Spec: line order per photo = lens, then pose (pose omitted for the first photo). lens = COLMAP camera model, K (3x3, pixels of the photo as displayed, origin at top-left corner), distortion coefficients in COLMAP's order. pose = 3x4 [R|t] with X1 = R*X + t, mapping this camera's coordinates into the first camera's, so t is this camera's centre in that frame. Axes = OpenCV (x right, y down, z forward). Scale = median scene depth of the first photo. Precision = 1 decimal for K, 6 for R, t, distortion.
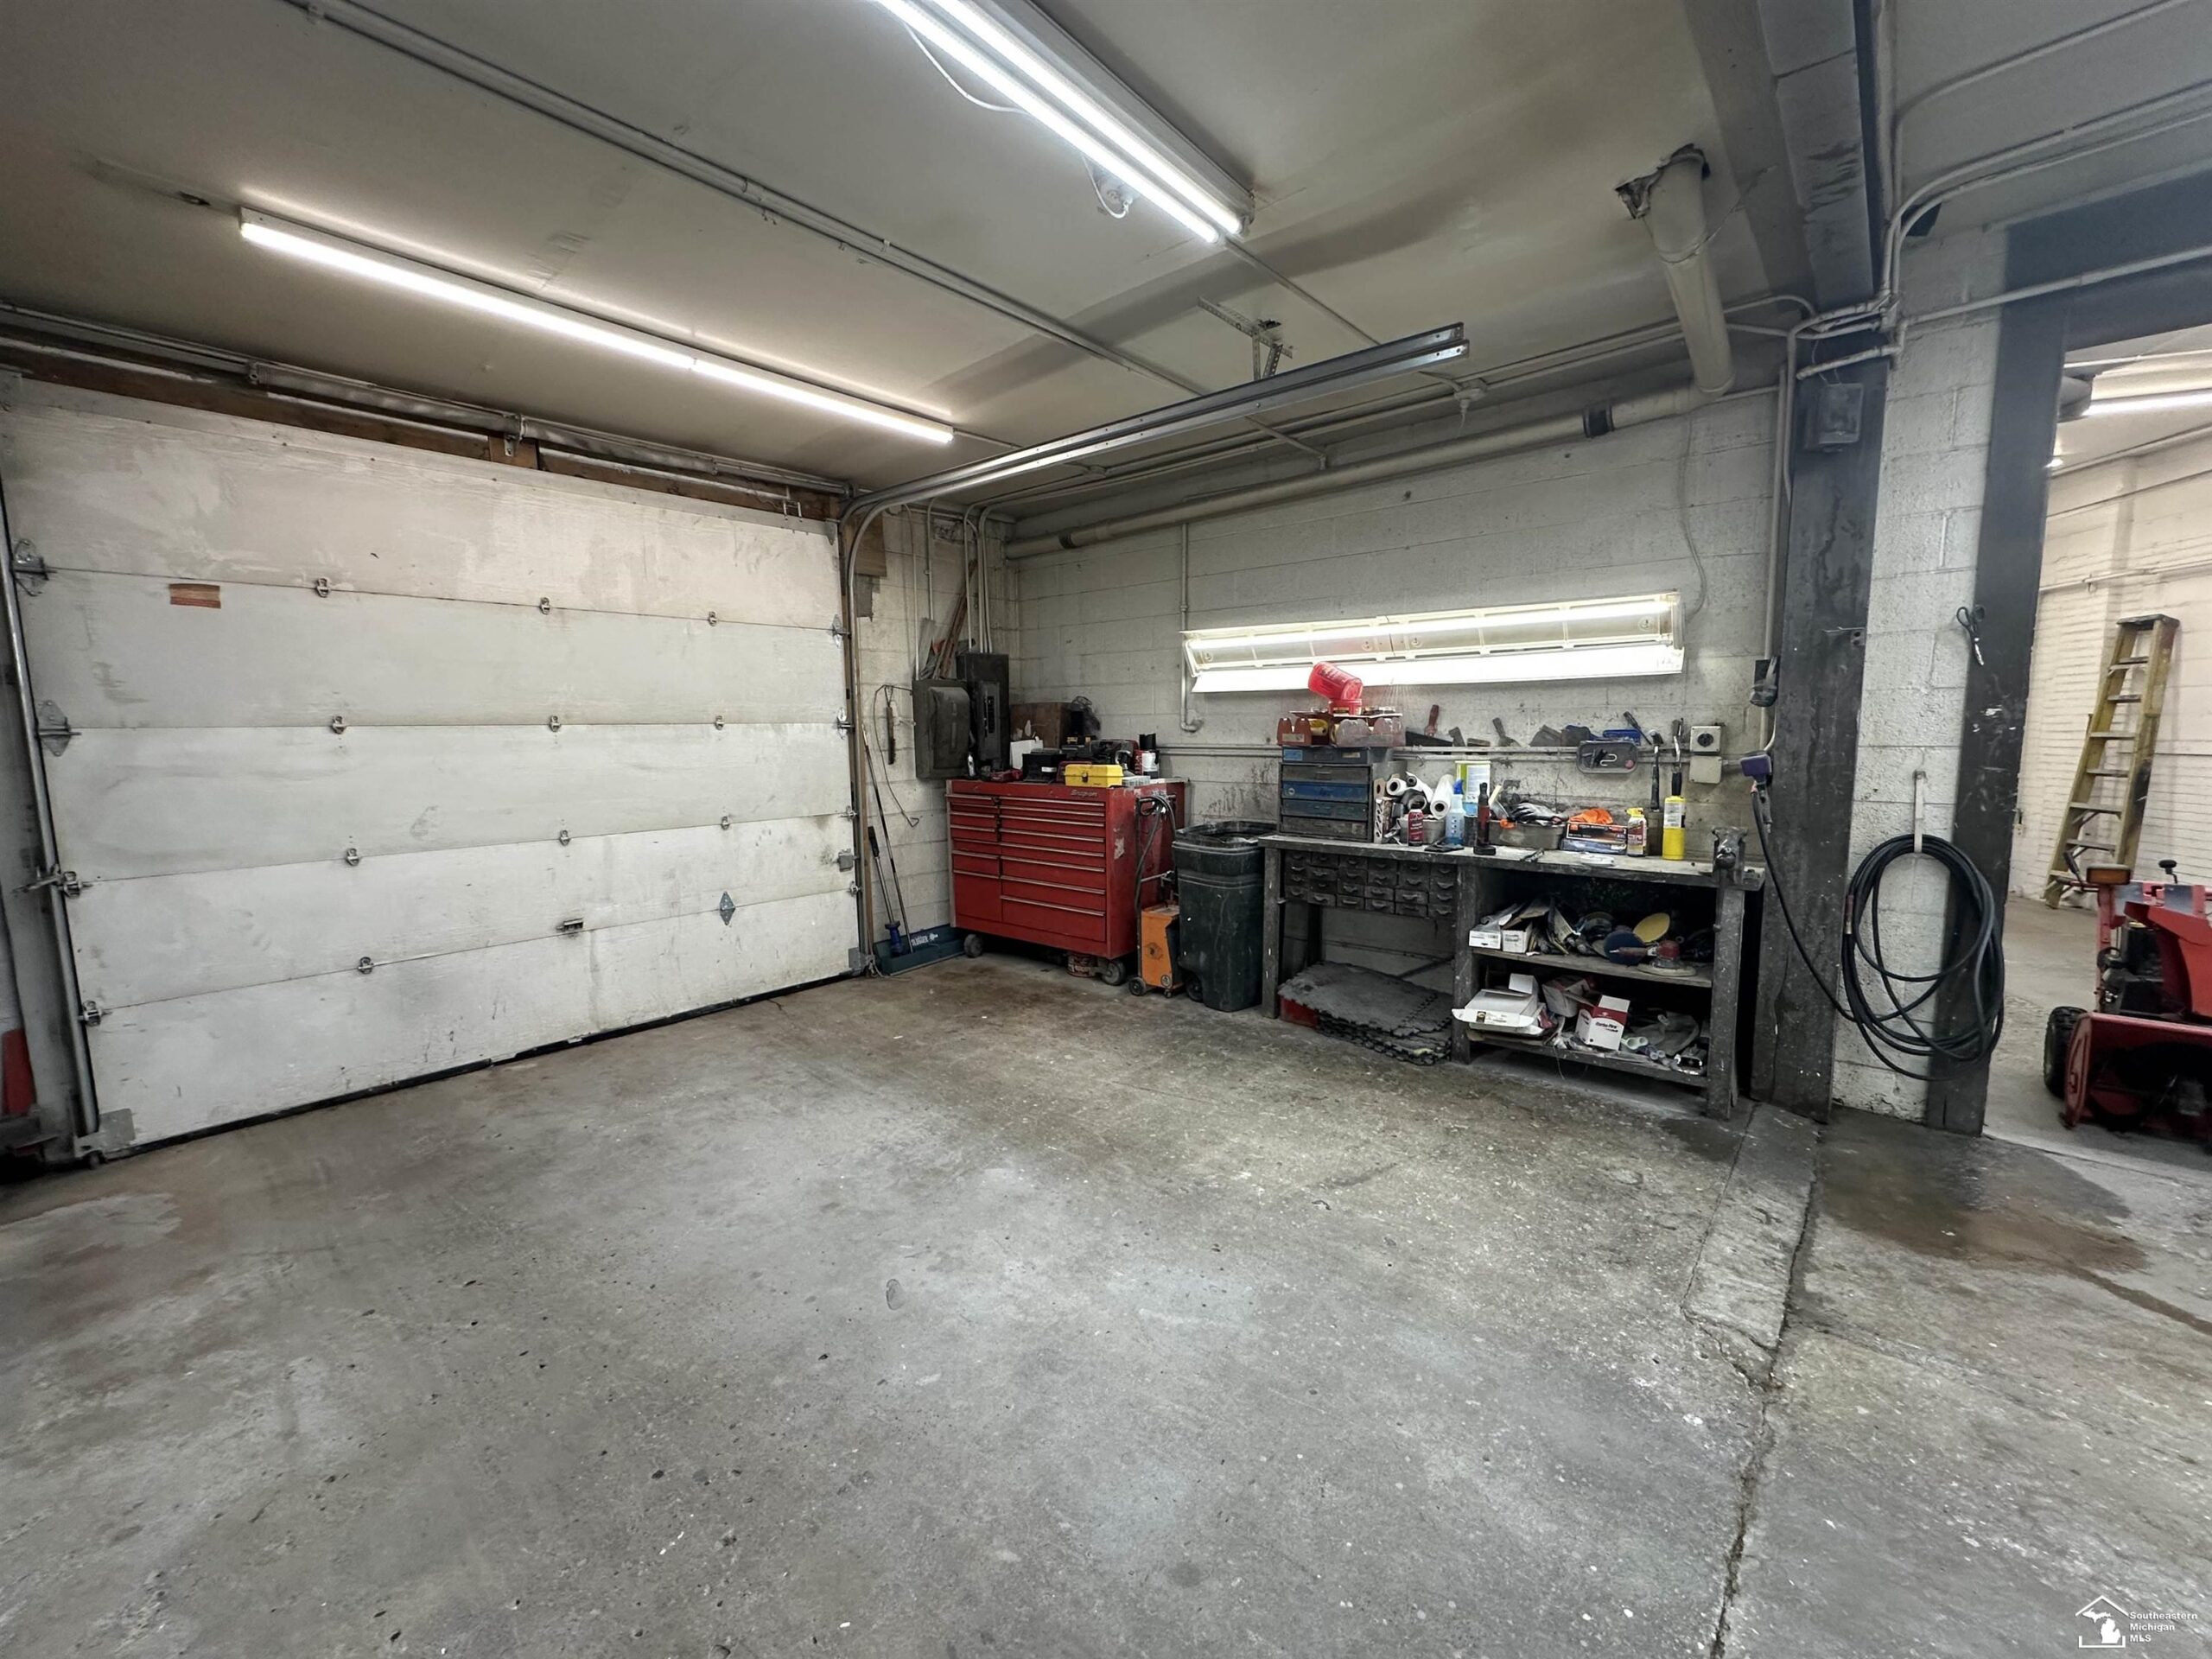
lens RADIAL K [[879.7, 0, 1108.8], [0, 879.7, 825.4], [0, 0, 1]] dist [-0.003026, 0.000613]
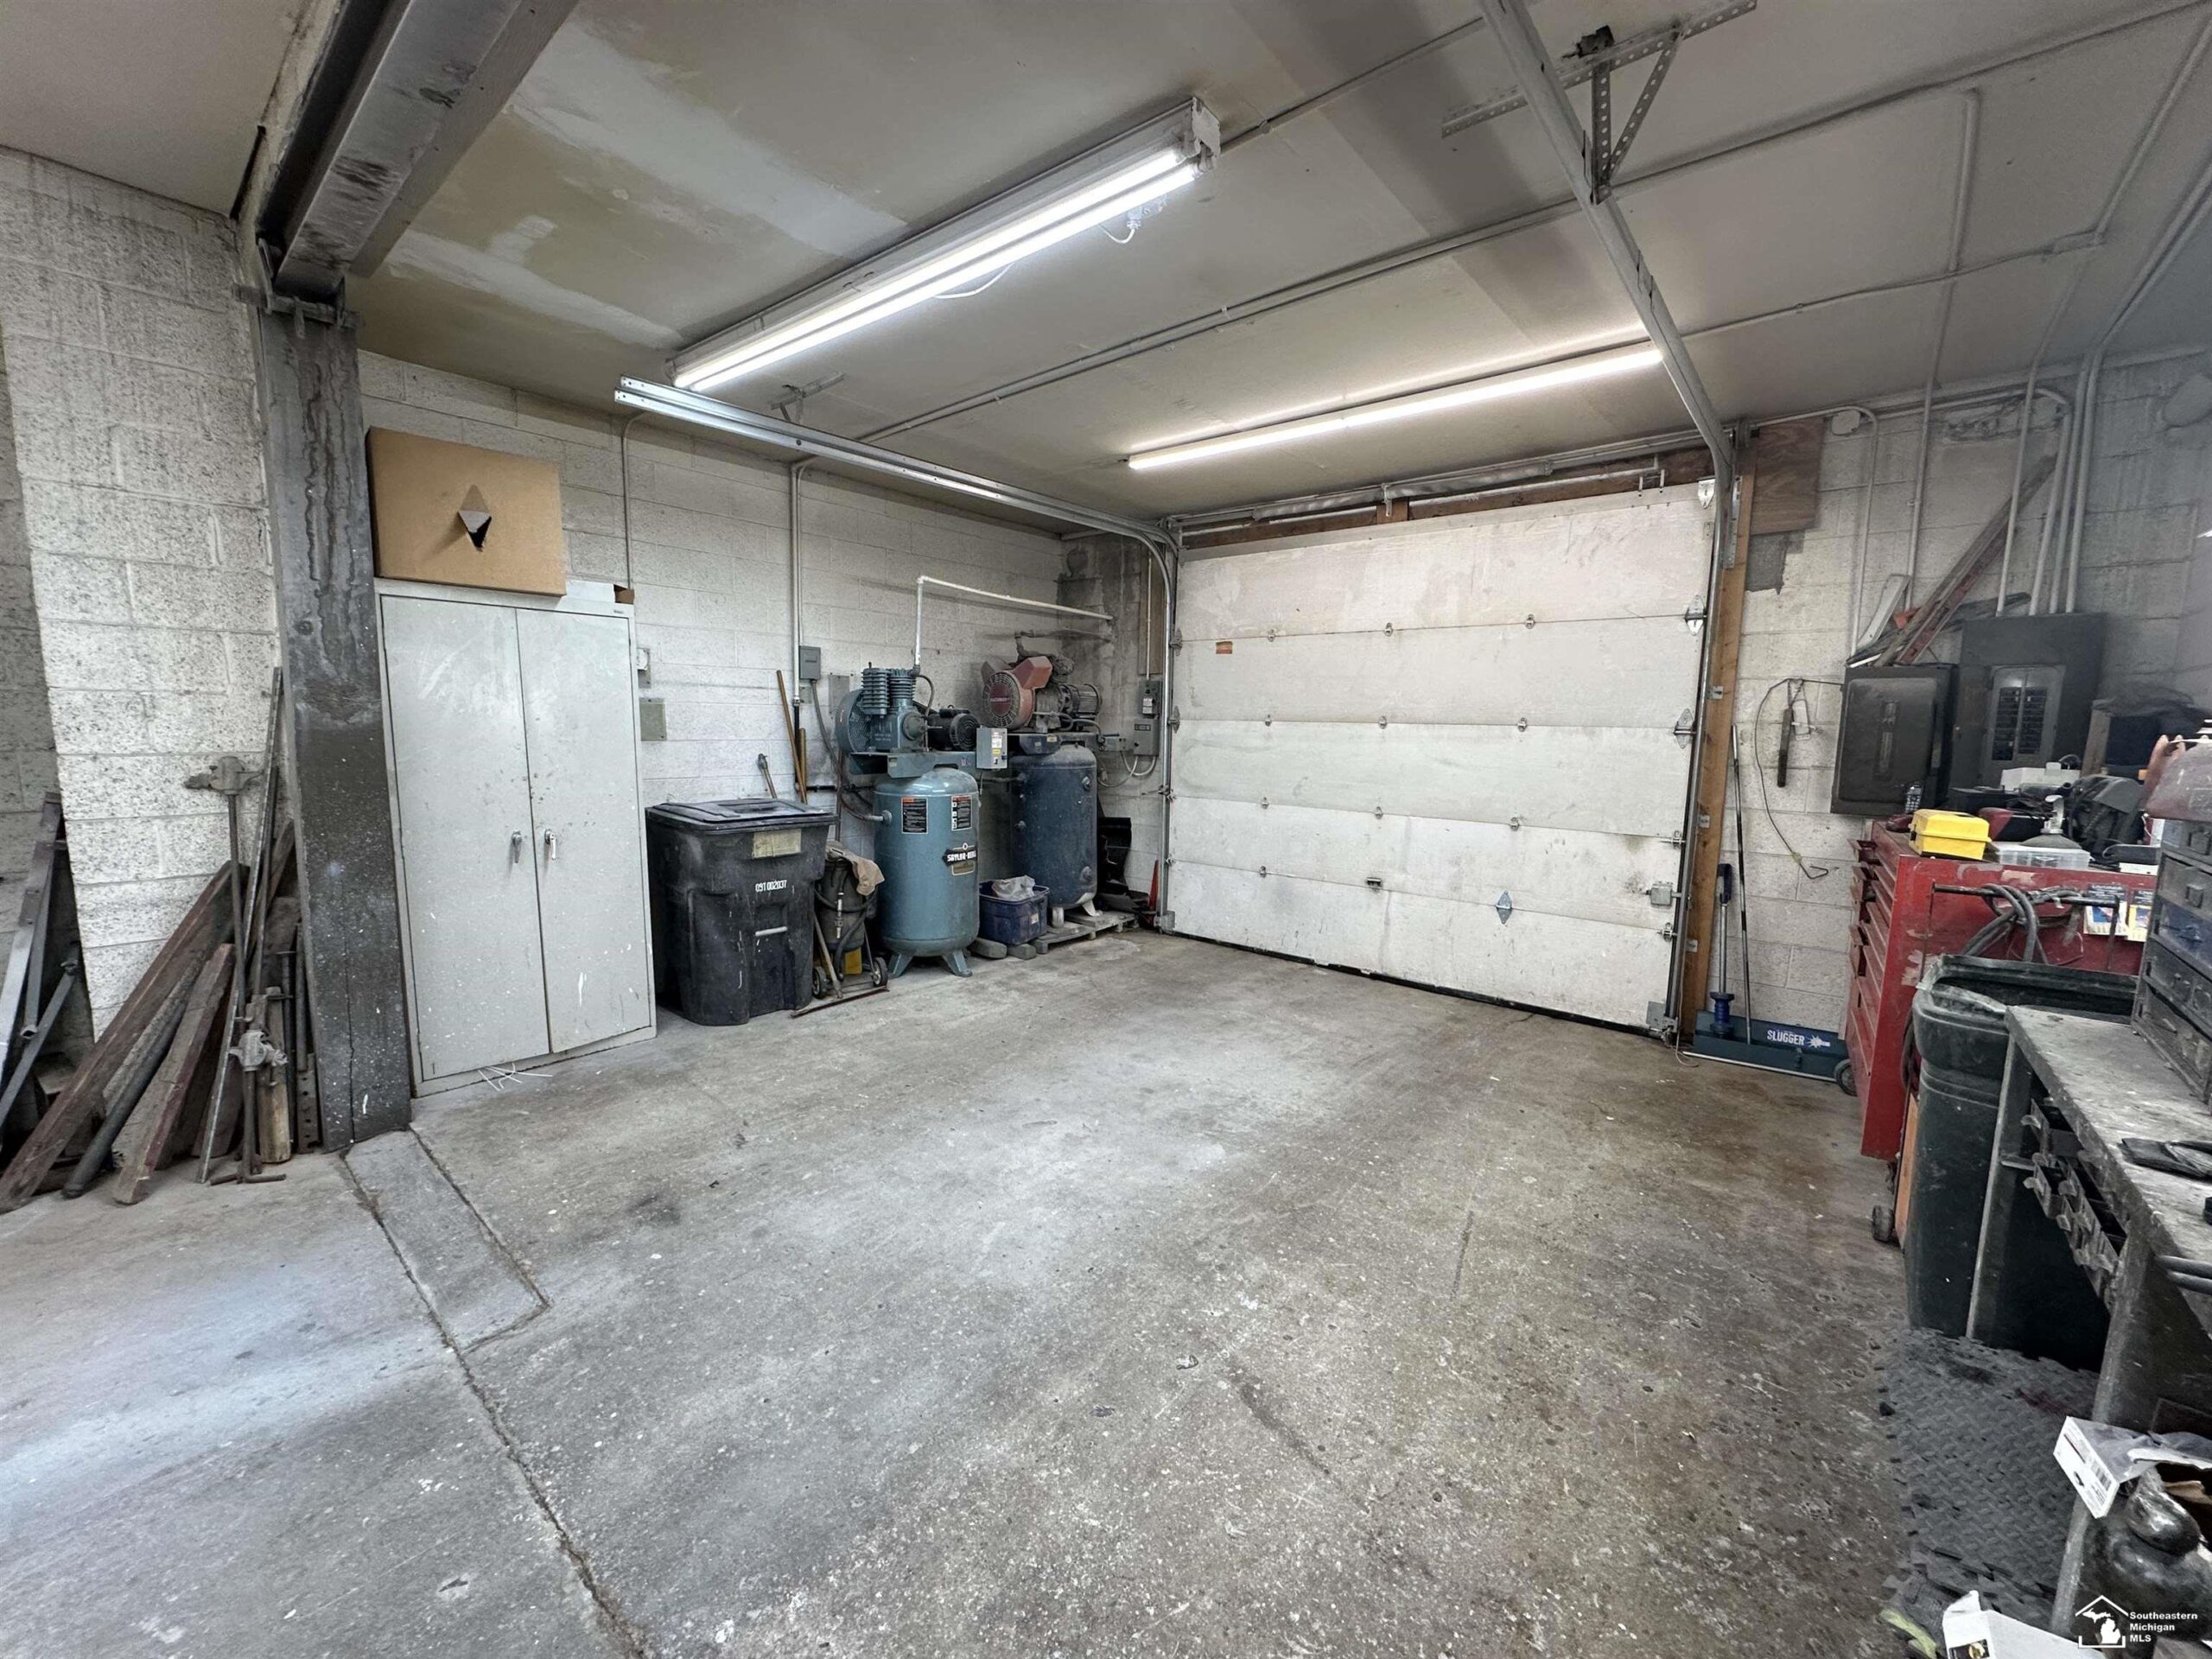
lens RADIAL K [[879.7, 0, 1109.4], [0, 879.7, 828.3], [0, 0, 1]] dist [-0.003026, 0.000613]
pose [[0.026630, 0.133818, -0.990648, 0.666774], [-0.132257, 0.982759, 0.129198, -0.080899], [0.990858, 0.127579, 0.043869, 0.600063]]
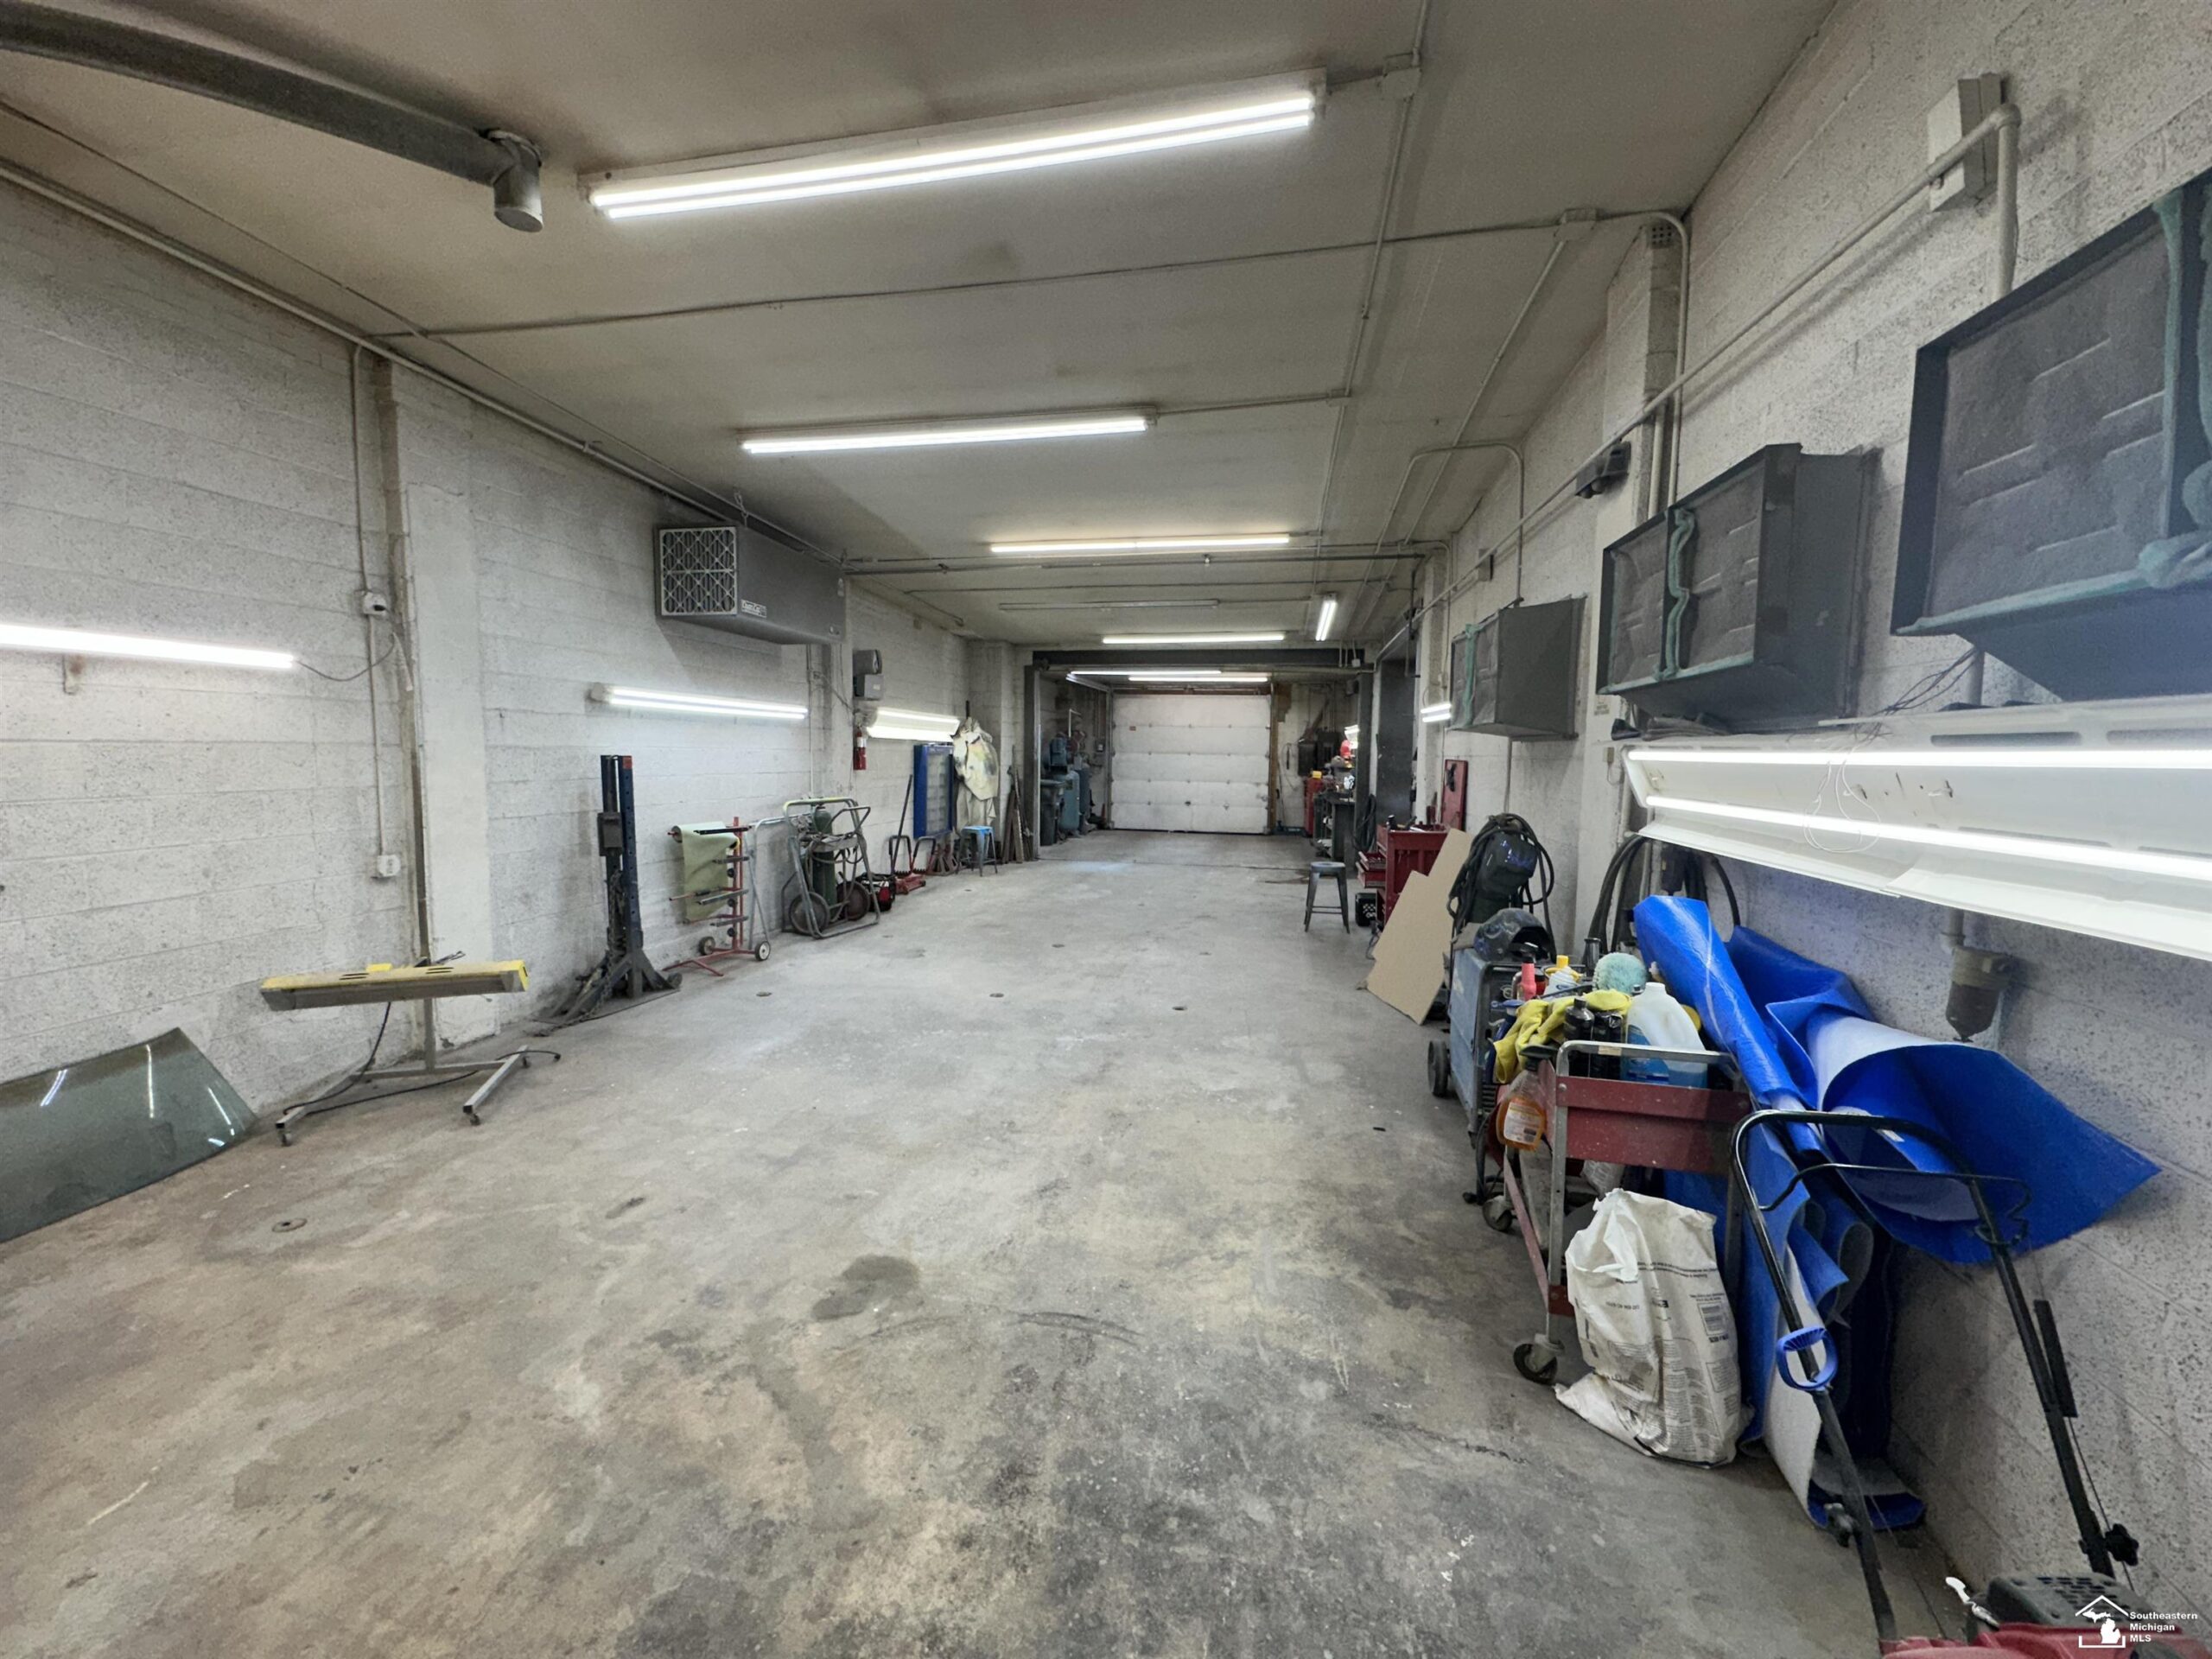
lens RADIAL K [[879.7, 0, 1104.3], [0, 879.7, 818.4], [0, 0, 1]] dist [-0.003026, 0.000613]
pose [[0.515022, 0.096562, -0.851721, 2.911186], [-0.119407, 0.992029, 0.040266, 0.073511], [0.848820, 0.080964, 0.522446, -1.593253]]
